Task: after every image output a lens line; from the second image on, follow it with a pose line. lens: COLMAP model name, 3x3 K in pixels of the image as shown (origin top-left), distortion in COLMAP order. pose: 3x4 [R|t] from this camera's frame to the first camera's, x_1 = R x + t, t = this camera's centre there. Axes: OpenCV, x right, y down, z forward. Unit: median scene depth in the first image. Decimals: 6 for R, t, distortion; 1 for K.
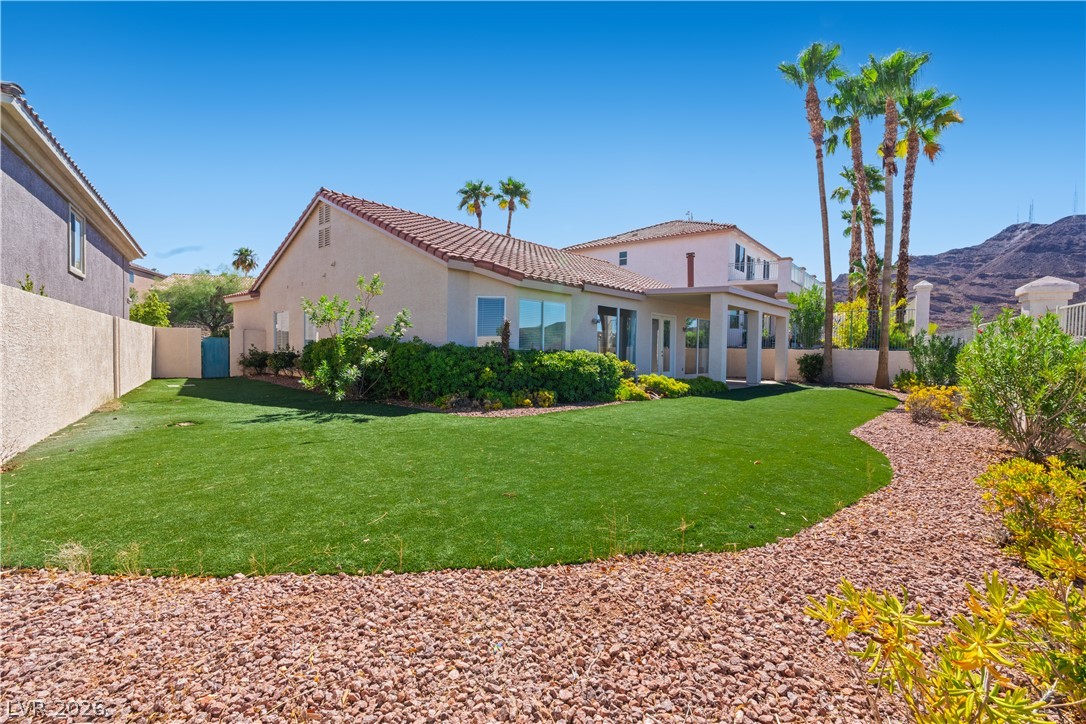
lens RADIAL K [[504.8, 0, 543.0], [0, 504.8, 362.0], [0, 0, 1]] dist [-0.000913, -0.000075]
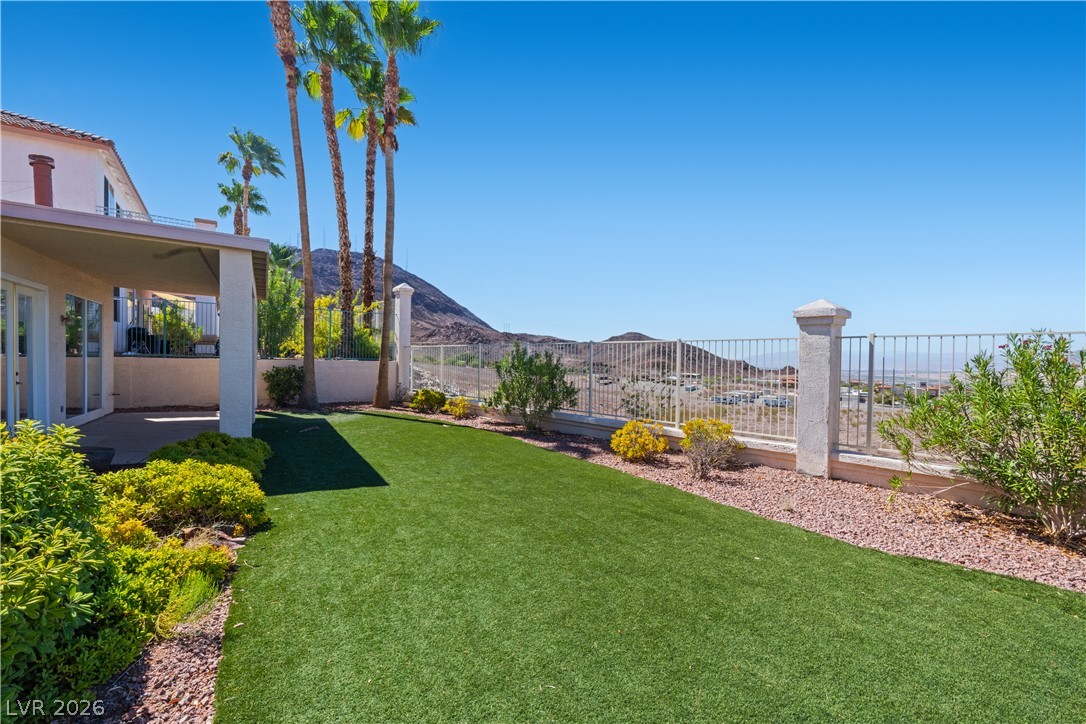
lens RADIAL K [[504.8, 0, 543.0], [0, 504.8, 362.0], [0, 0, 1]] dist [-0.000913, -0.000075]
pose [[0.296208, -0.002133, 0.955121, -0.023200], [0.018176, 0.999829, -0.003403, -0.012392], [-0.954950, 0.018368, 0.296196, 0.454915]]
